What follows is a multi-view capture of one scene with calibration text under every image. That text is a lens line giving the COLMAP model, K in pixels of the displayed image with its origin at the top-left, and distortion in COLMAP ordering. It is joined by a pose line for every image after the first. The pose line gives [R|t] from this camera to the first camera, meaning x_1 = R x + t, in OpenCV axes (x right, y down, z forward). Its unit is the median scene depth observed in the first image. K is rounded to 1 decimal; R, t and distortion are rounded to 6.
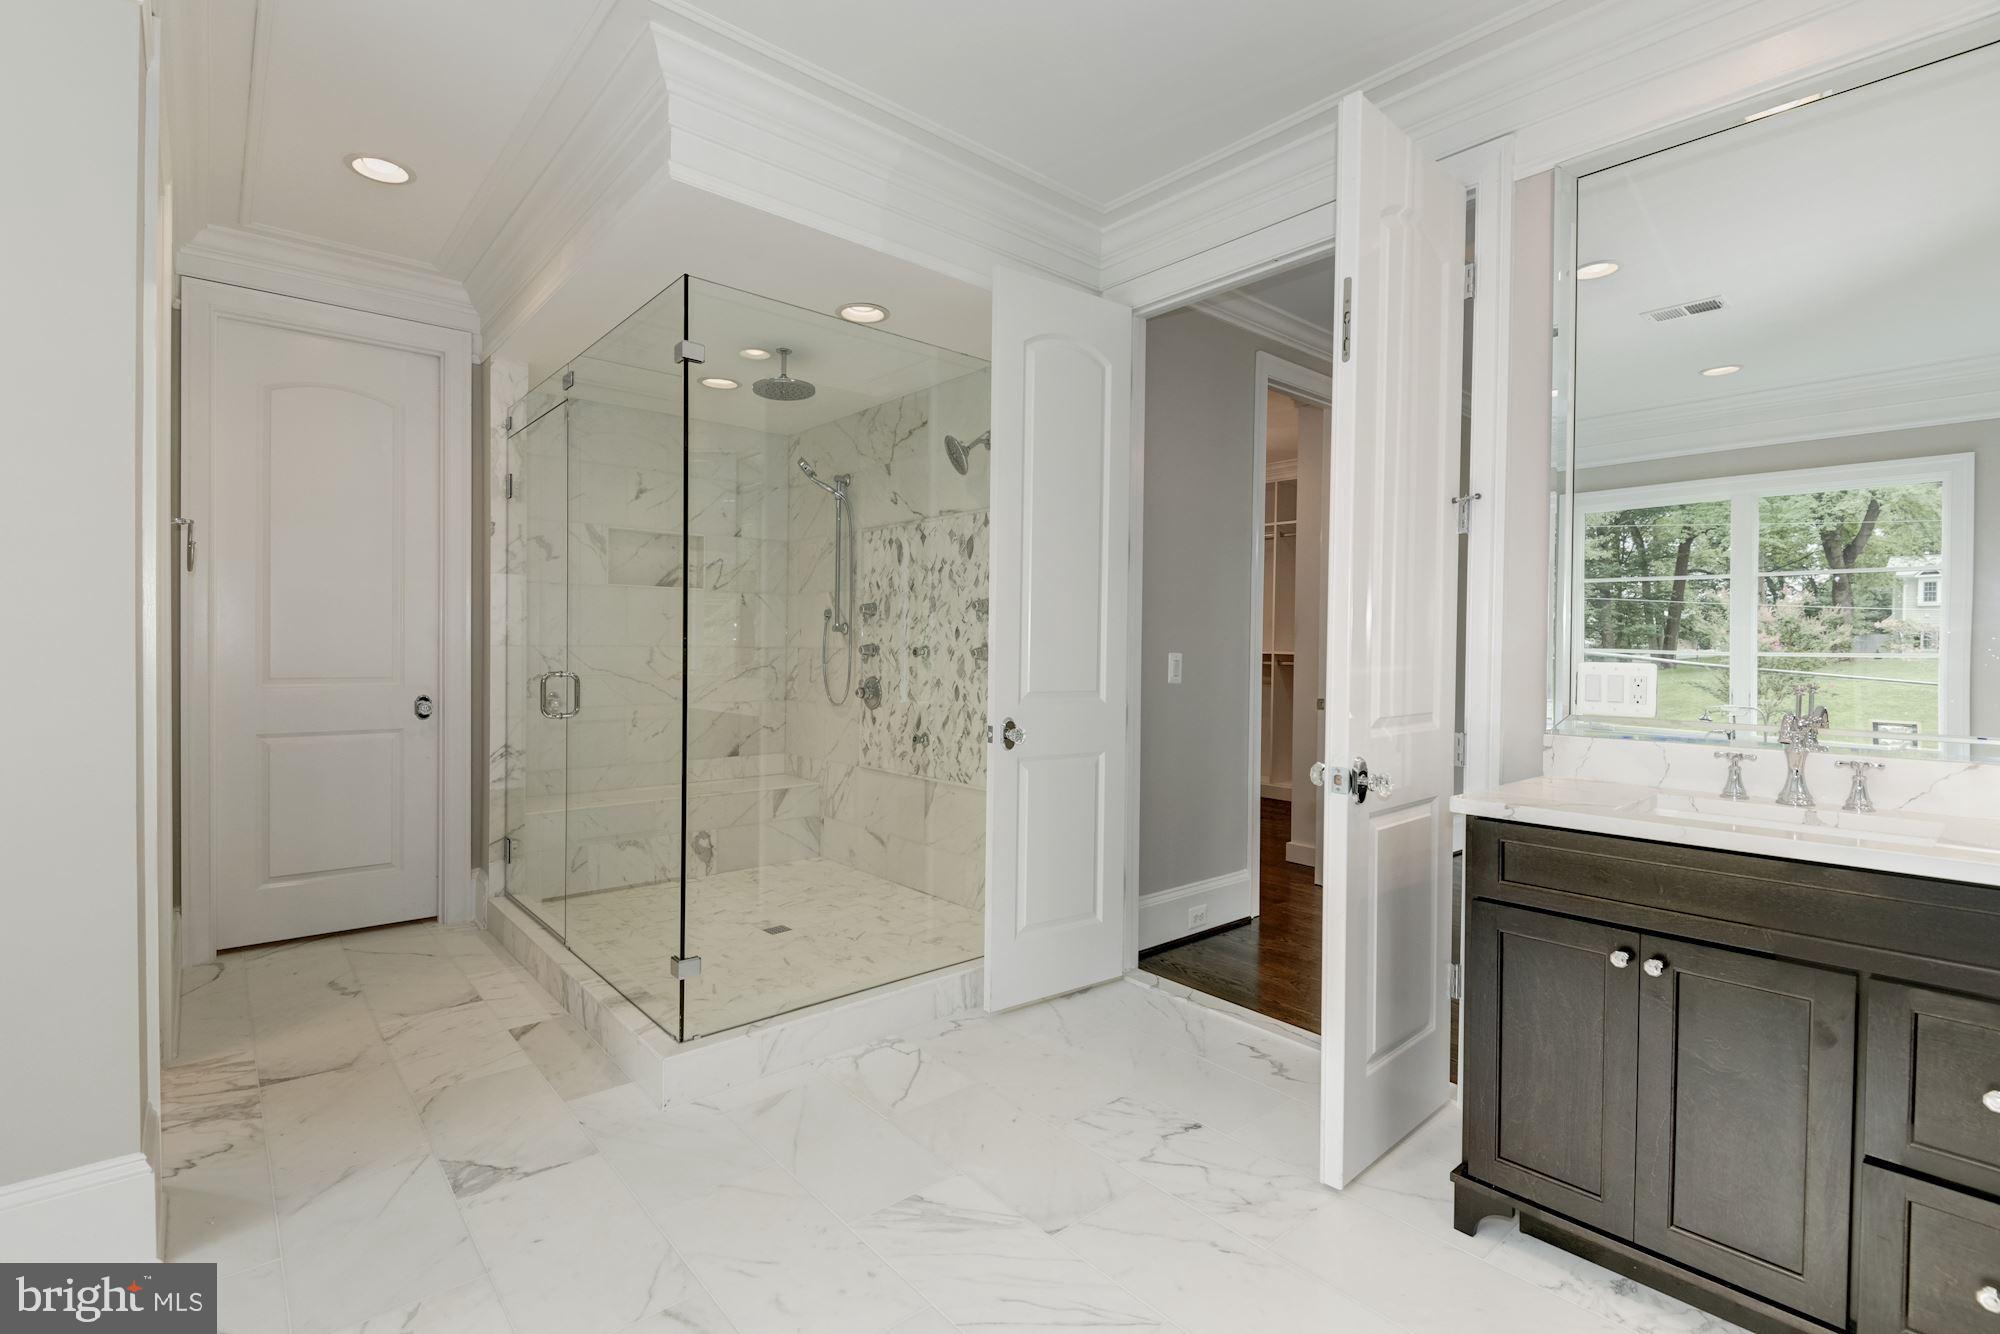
lens RADIAL K [[917.9, 0, 998.9], [0, 917.9, 658.2], [0, 0, 1]] dist [0.015254, -0.001424]
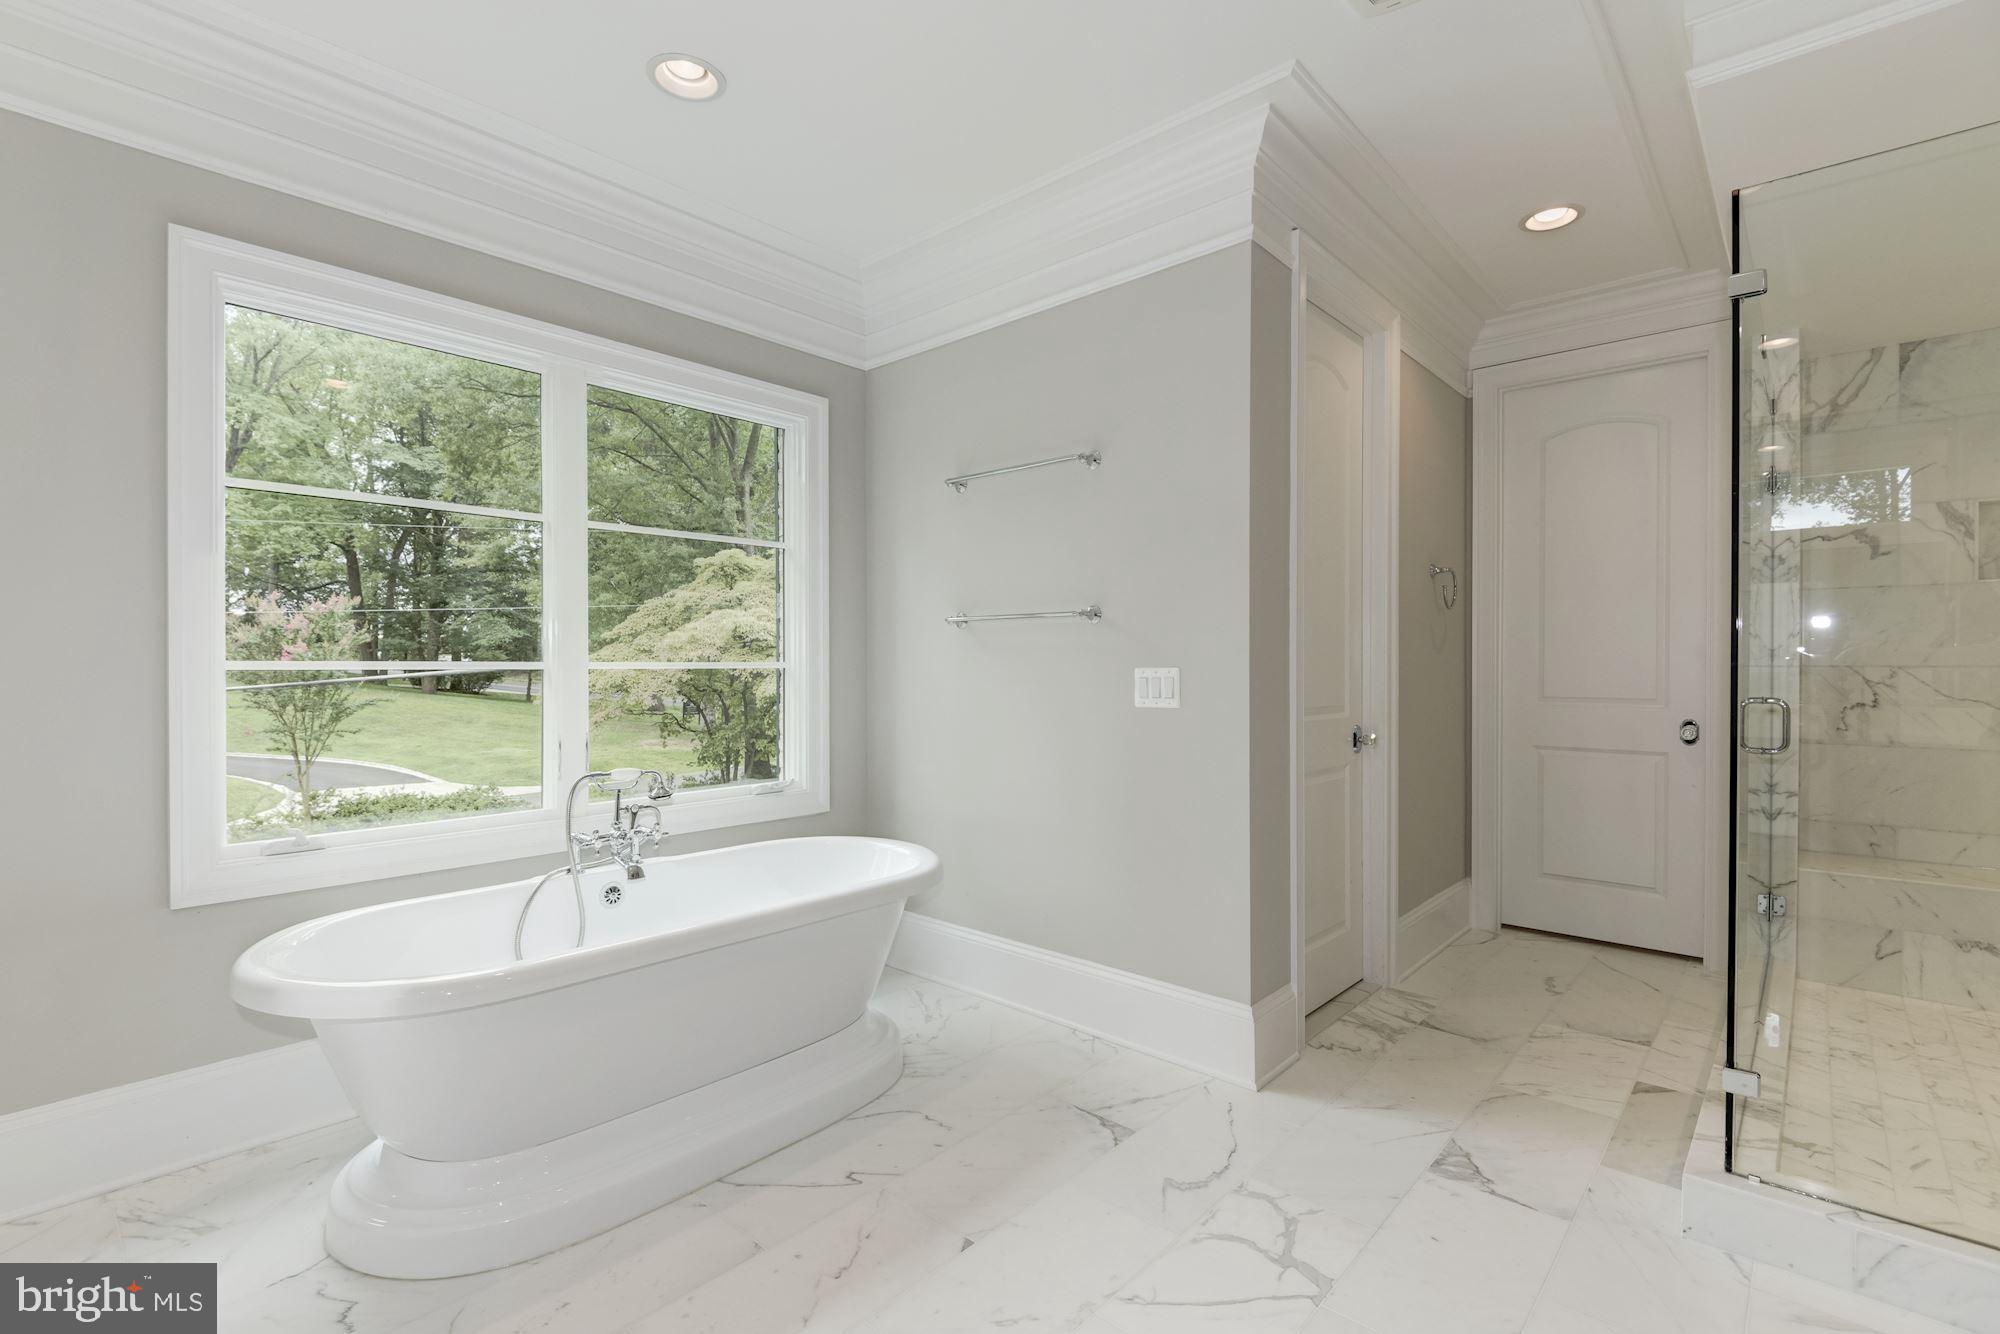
lens RADIAL K [[917.9, 0, 1004.1], [0, 917.9, 668.9], [0, 0, 1]] dist [0.015254, -0.001424]
pose [[0.164712, -0.001888, -0.986340, 0.190343], [-0.010914, 0.999933, -0.003737, -0.000239], [0.986281, 0.011380, 0.164681, 0.147528]]
